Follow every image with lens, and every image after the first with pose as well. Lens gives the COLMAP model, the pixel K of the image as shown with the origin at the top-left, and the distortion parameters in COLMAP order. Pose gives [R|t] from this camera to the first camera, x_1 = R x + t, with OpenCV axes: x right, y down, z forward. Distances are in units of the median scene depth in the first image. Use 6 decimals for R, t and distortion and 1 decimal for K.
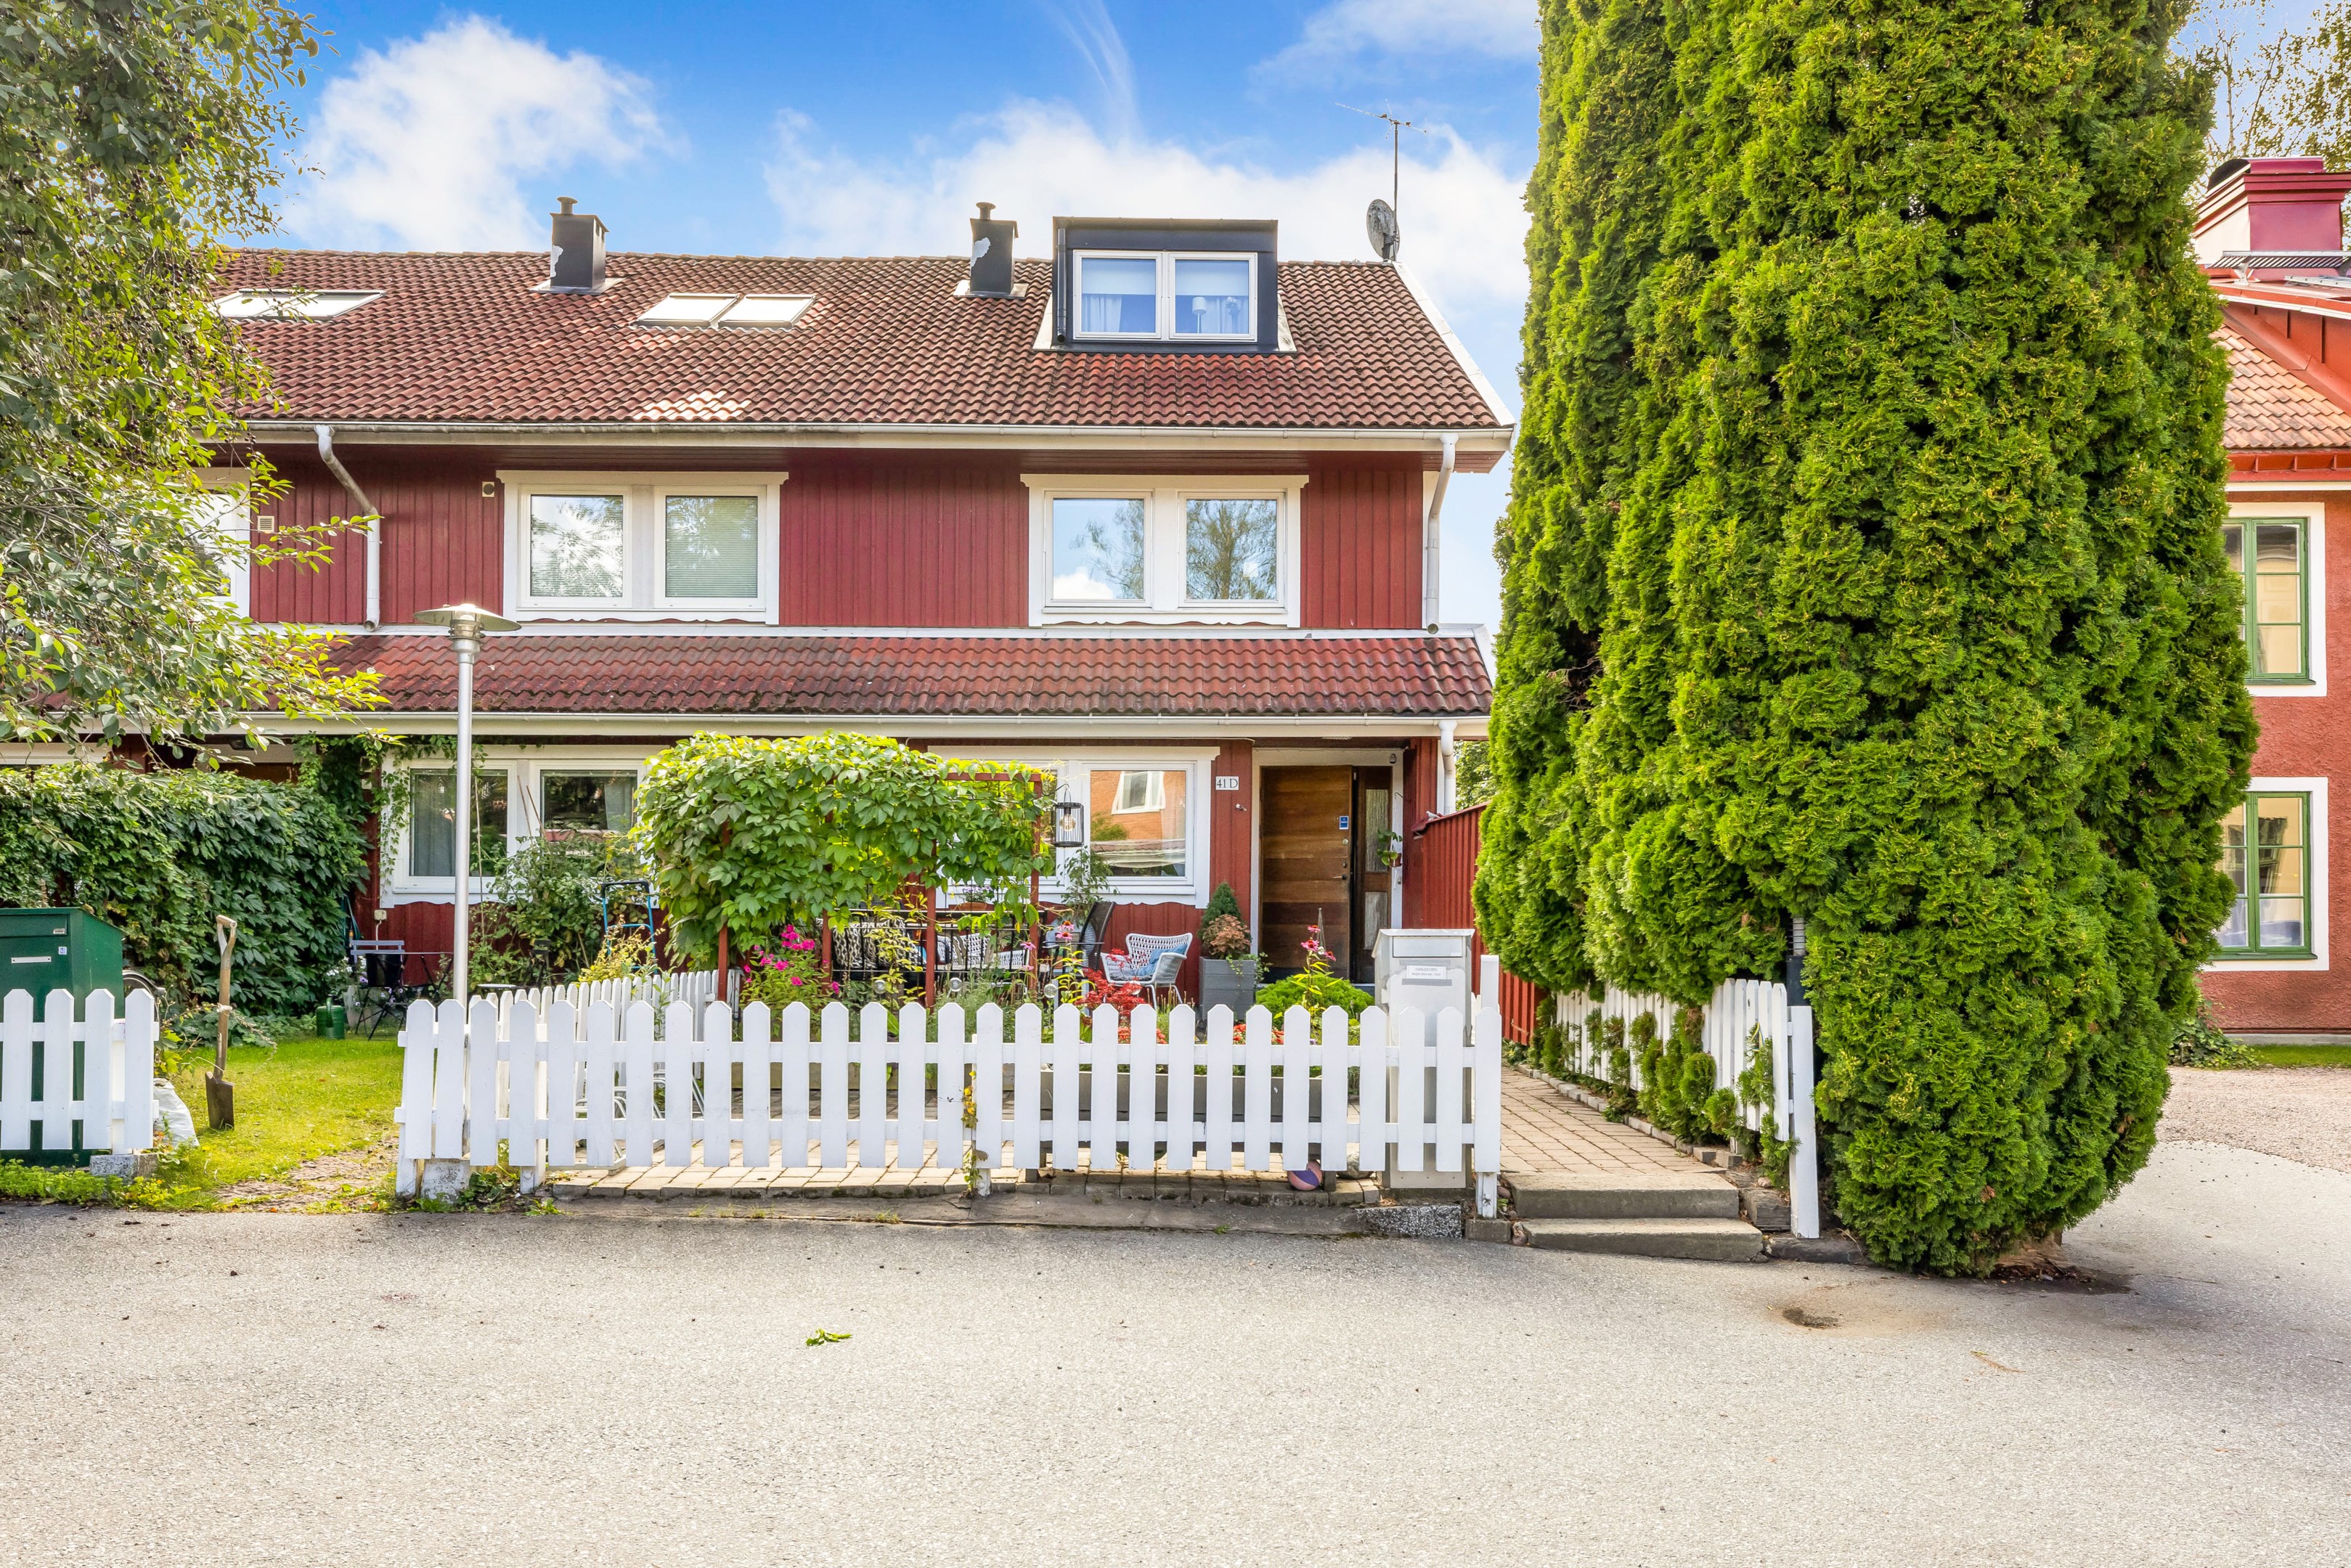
lens RADIAL K [[1724.3, 0, 1184.2], [0, 1724.3, 911.7], [0, 0, 1]] dist [-0.002526, 0.000318]
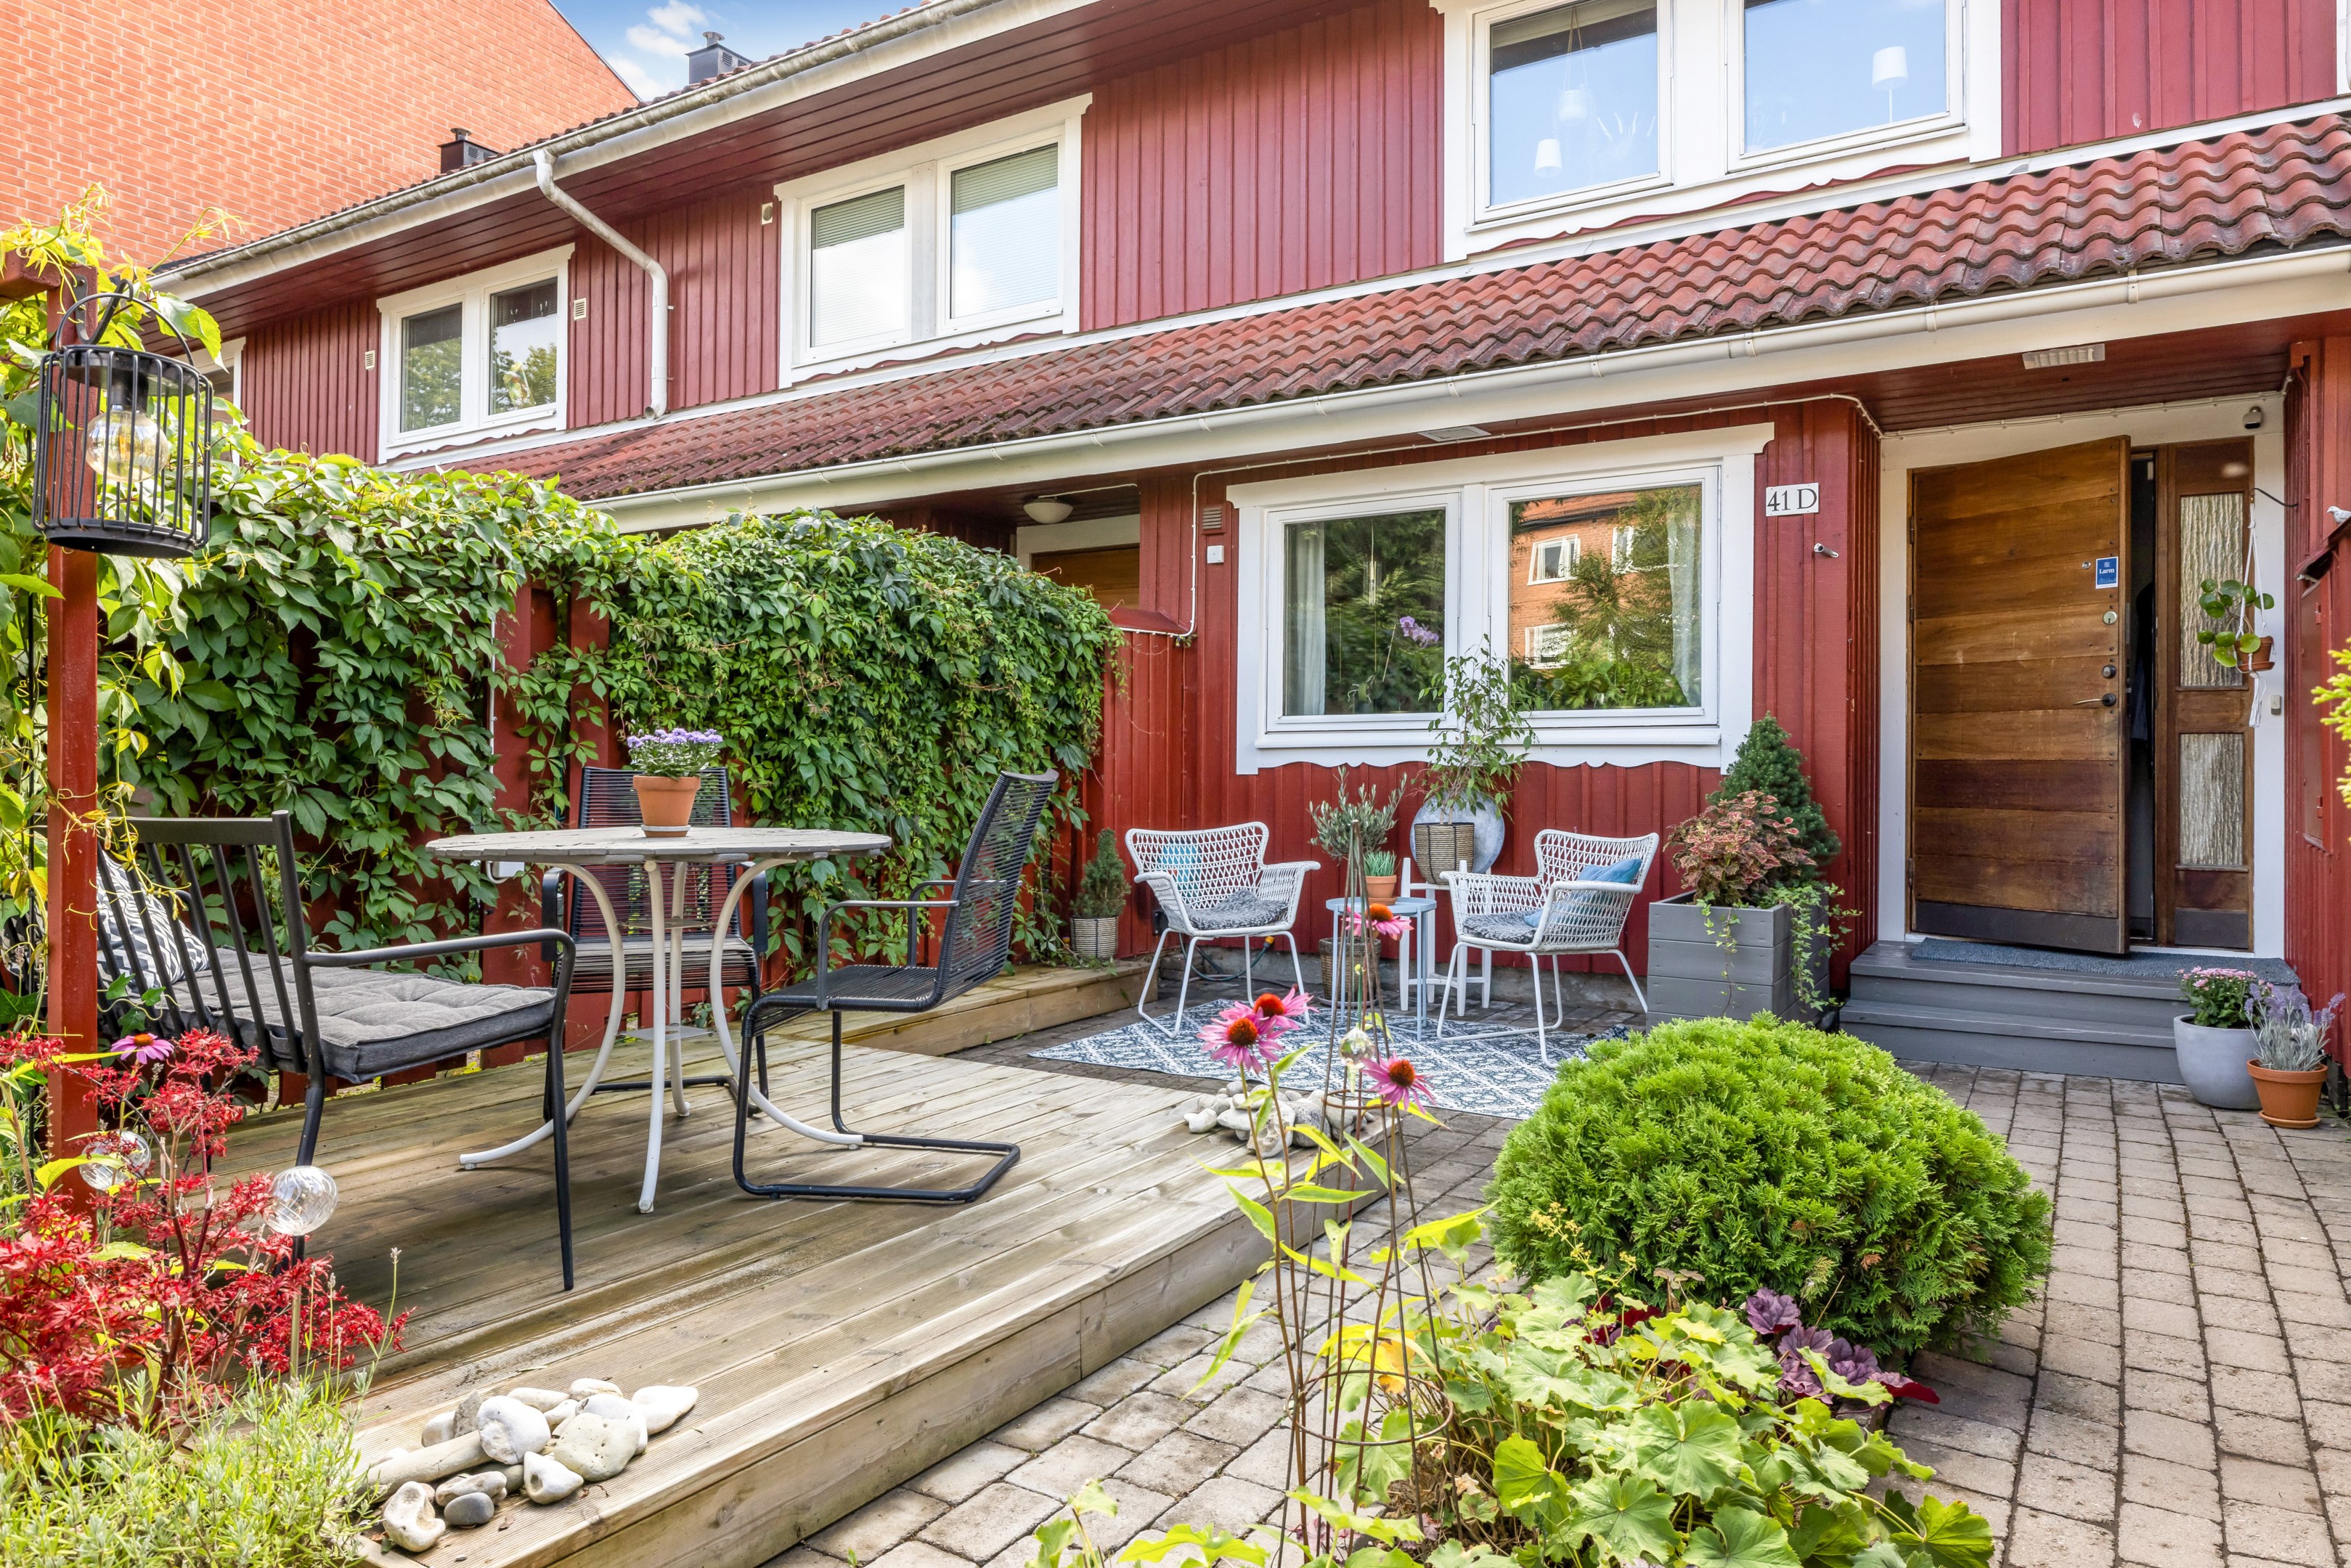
lens RADIAL K [[1501.6, 0, 1182.3], [0, 1501.6, 750.9], [0, 0, 1]] dist [-0.007019, 0.001901]
pose [[0.842623, -0.009956, -0.538412, 0.101766], [0.005507, 0.999936, -0.009872, -0.005230], [0.538476, 0.005354, 0.842624, 0.580678]]
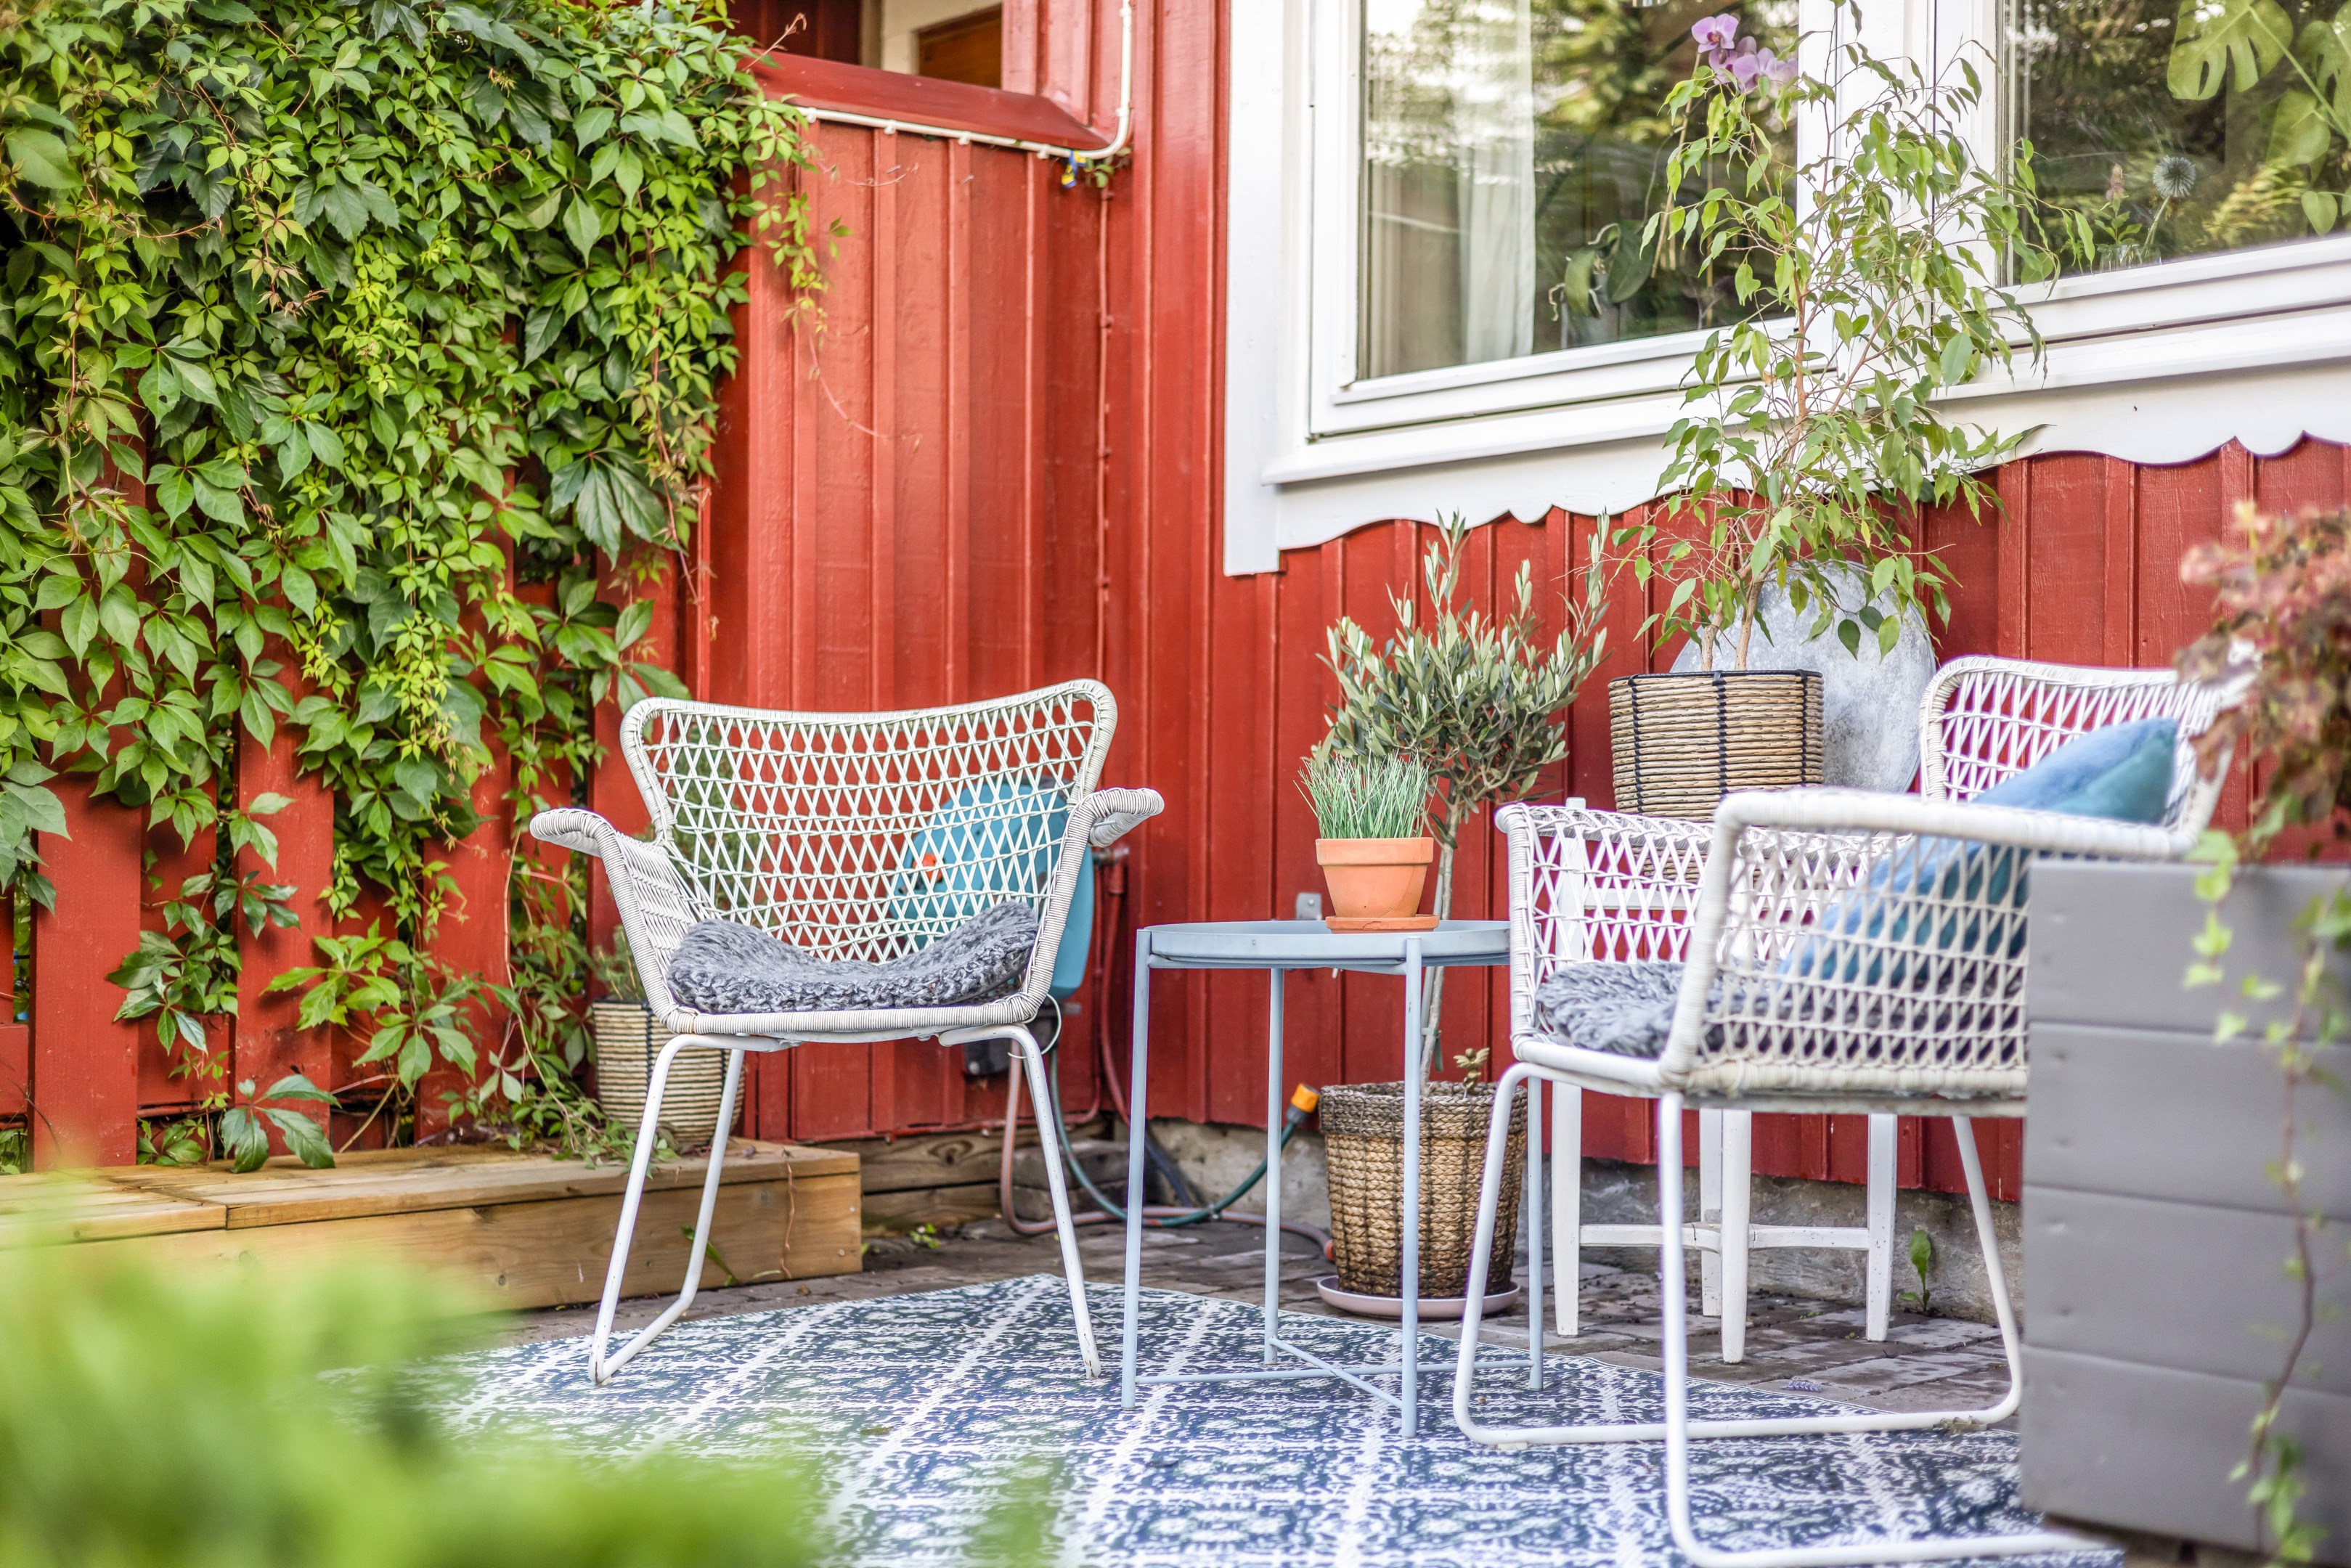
lens RADIAL K [[3257.4, 0, 1175.5], [0, 3257.4, 784.0], [0, 0, 1]] dist [-0.018565, -0.032796]
pose [[0.636888, -0.017229, -0.770764, 0.107326], [0.007327, 0.999840, -0.016295, 0.023627], [0.770922, 0.004730, 0.636912, 0.778064]]
